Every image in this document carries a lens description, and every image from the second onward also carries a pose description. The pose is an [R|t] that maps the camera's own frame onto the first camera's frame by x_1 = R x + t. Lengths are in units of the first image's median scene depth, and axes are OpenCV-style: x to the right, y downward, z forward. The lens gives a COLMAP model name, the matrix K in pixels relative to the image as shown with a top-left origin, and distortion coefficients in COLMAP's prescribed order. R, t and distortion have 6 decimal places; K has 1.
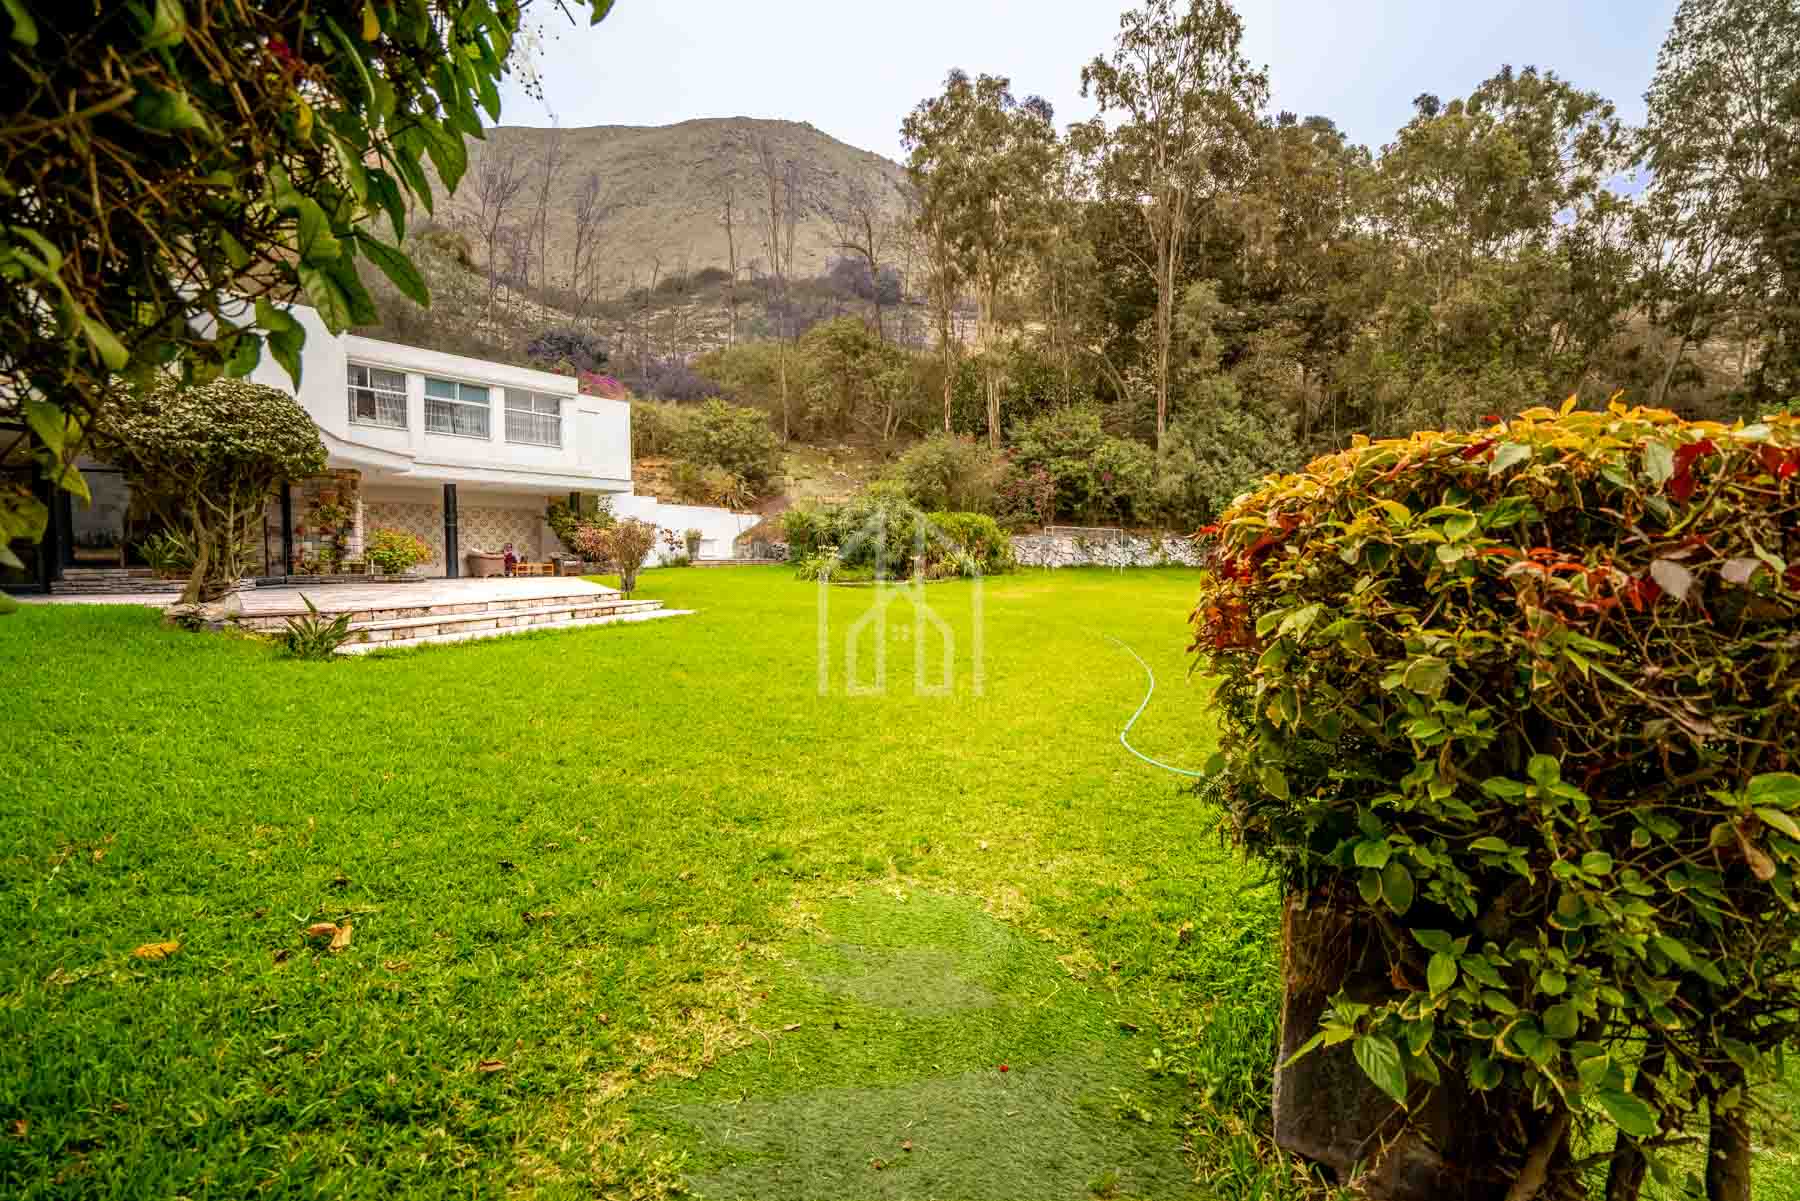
lens RADIAL K [[824.0, 0, 900.0], [0, 824.0, 600.5], [0, 0, 1]] dist [-0.059199, 0.022435]
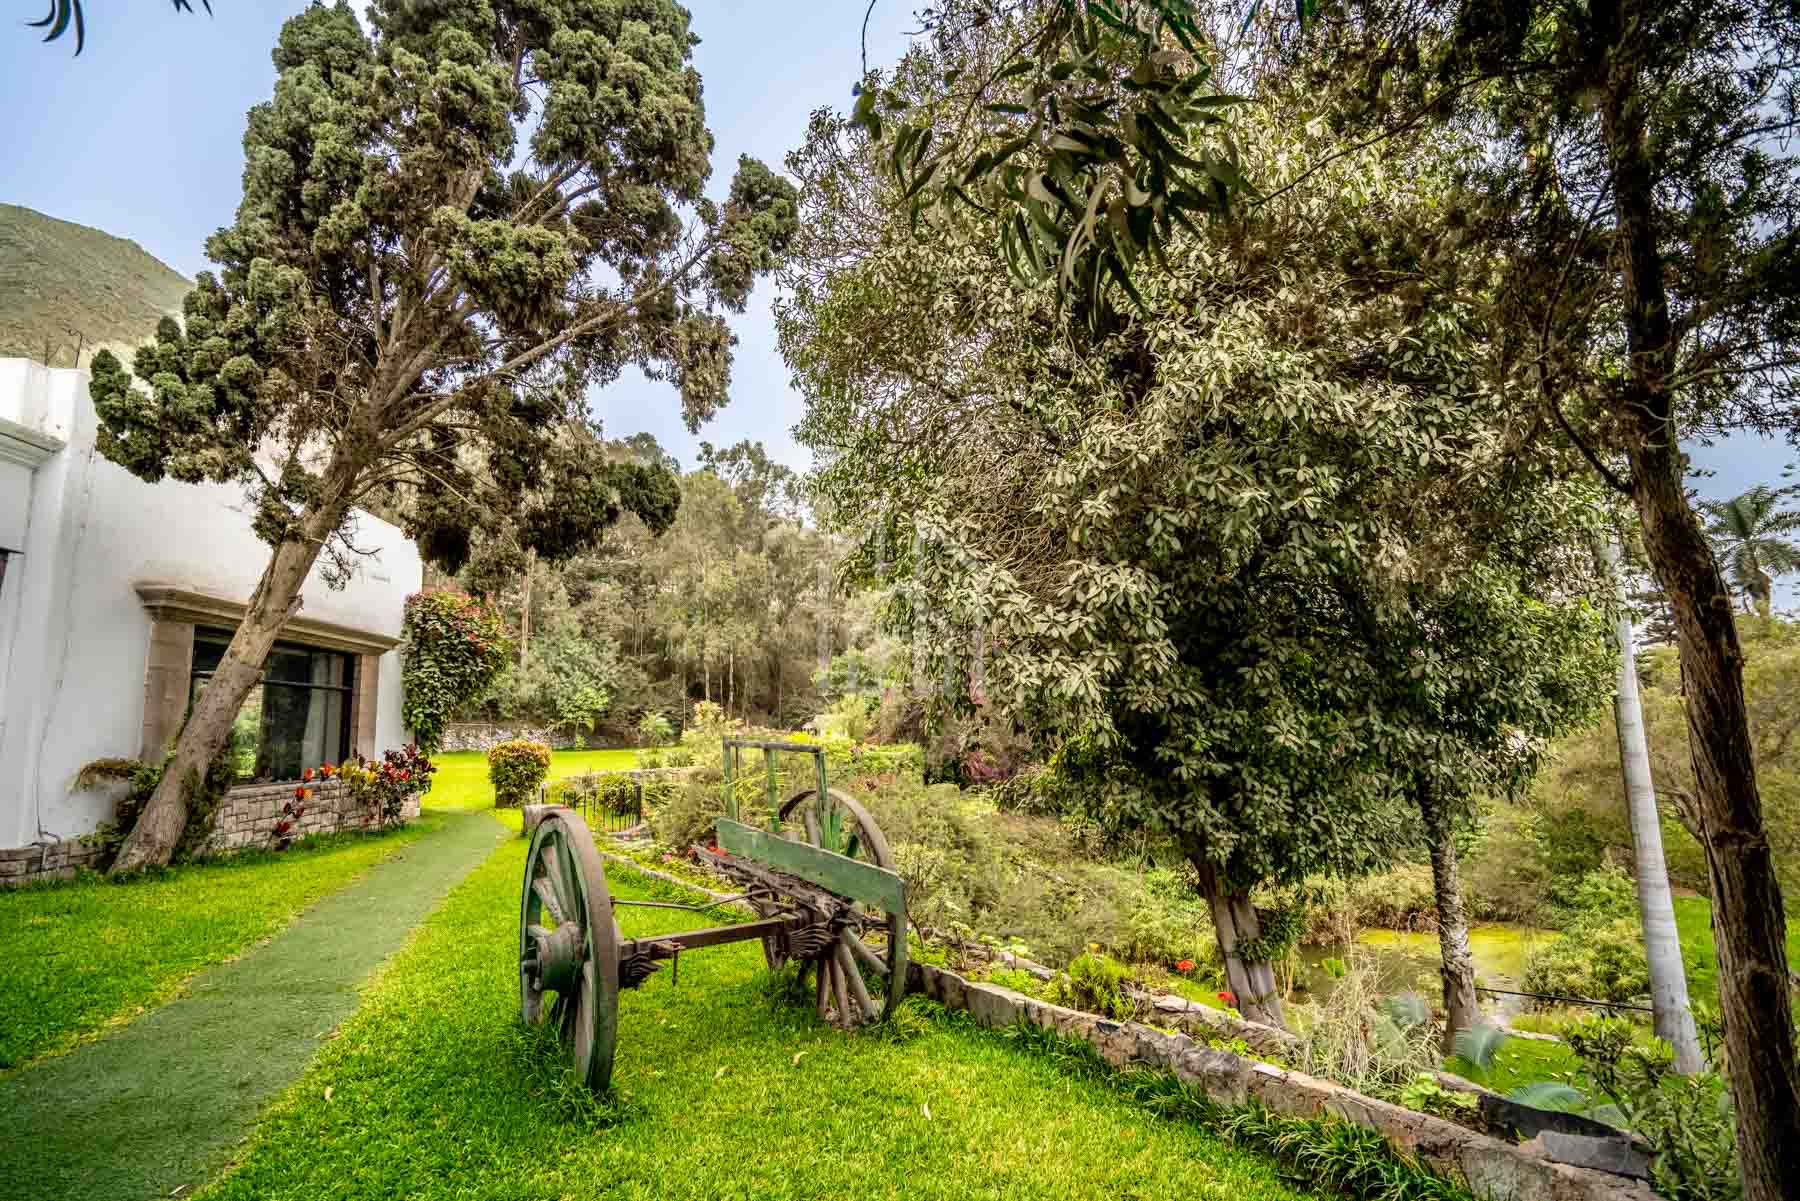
lens RADIAL K [[824.0, 0, 900.0], [0, 824.0, 600.5], [0, 0, 1]] dist [-0.059199, 0.022435]
pose [[0.751576, 0.075254, 0.655340, -0.115068], [0.064767, 0.980253, -0.186842, 0.009161], [-0.656459, 0.182870, 0.731861, -0.459262]]
